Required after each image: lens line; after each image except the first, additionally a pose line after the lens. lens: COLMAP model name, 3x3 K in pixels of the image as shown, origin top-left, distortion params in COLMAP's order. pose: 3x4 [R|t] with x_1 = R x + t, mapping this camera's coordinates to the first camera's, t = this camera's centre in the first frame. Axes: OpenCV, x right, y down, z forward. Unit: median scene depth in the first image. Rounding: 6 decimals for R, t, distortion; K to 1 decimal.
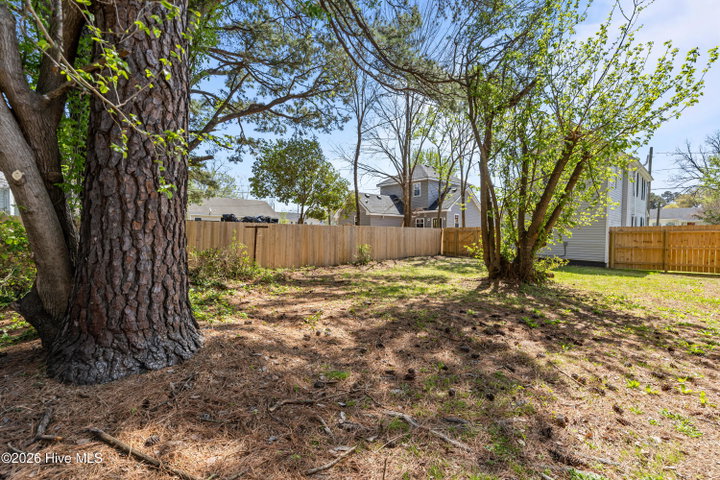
lens RADIAL K [[311.3, 0, 357.9], [0, 311.3, 239.6], [0, 0, 1]] dist [-0.002564, -0.000261]
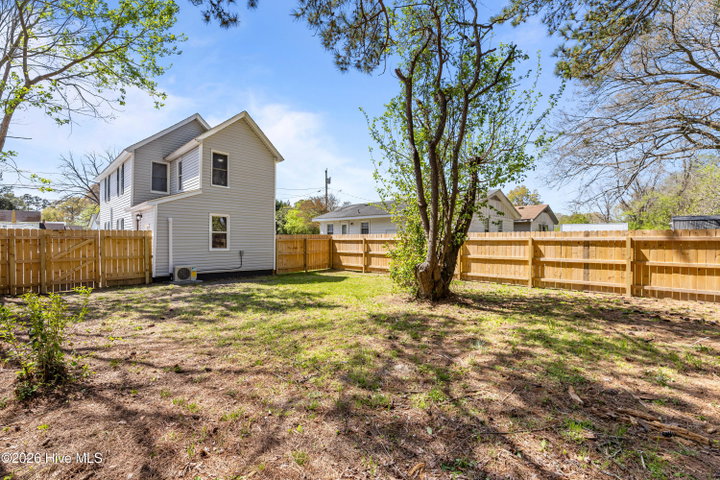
lens RADIAL K [[311.3, 0, 358.2], [0, 311.3, 241.0], [0, 0, 1]] dist [-0.002564, -0.000261]
pose [[-0.091829, -0.005214, 0.995761, -0.157590], [0.017450, 0.999824, 0.006844, -0.014724], [-0.995622, 0.018004, -0.091722, 0.491971]]
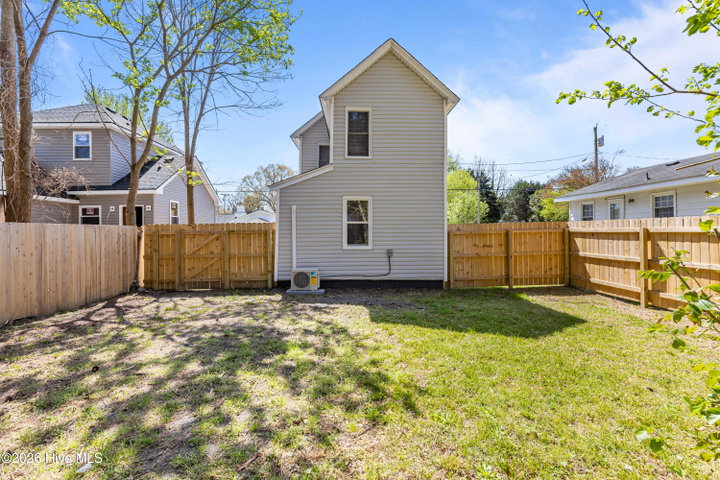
lens RADIAL K [[311.3, 0, 367.1], [0, 311.3, 227.8], [0, 0, 1]] dist [-0.002564, -0.000261]
pose [[0.638898, 0.000071, 0.769292, 0.123718], [0.023904, 0.999515, -0.019945, -0.016170], [-0.768920, 0.031132, 0.638586, 0.429859]]
